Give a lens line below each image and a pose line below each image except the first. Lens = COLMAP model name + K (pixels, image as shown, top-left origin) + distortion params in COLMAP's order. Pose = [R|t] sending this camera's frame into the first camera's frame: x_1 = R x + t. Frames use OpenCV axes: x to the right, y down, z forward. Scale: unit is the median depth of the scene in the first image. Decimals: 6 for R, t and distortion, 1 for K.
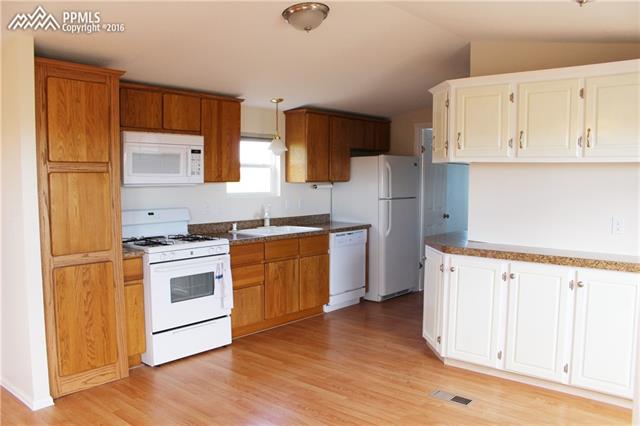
lens RADIAL K [[534.1, 0, 320.8], [0, 534.1, 221.2], [0, 0, 1]] dist [-0.163358, 0.145374]
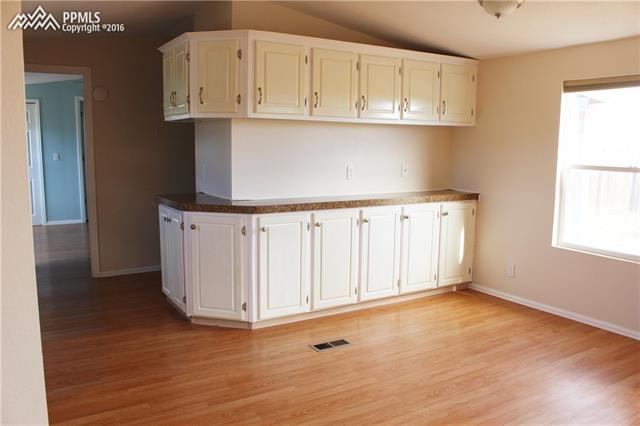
lens RADIAL K [[534.1, 0, 320.8], [0, 534.1, 221.2], [0, 0, 1]] dist [-0.163358, 0.145374]
pose [[0.308944, -0.143247, 0.940231, -0.674766], [0.071639, 0.989289, 0.127182, -0.043428], [-0.948378, 0.028065, 0.315898, 0.625054]]
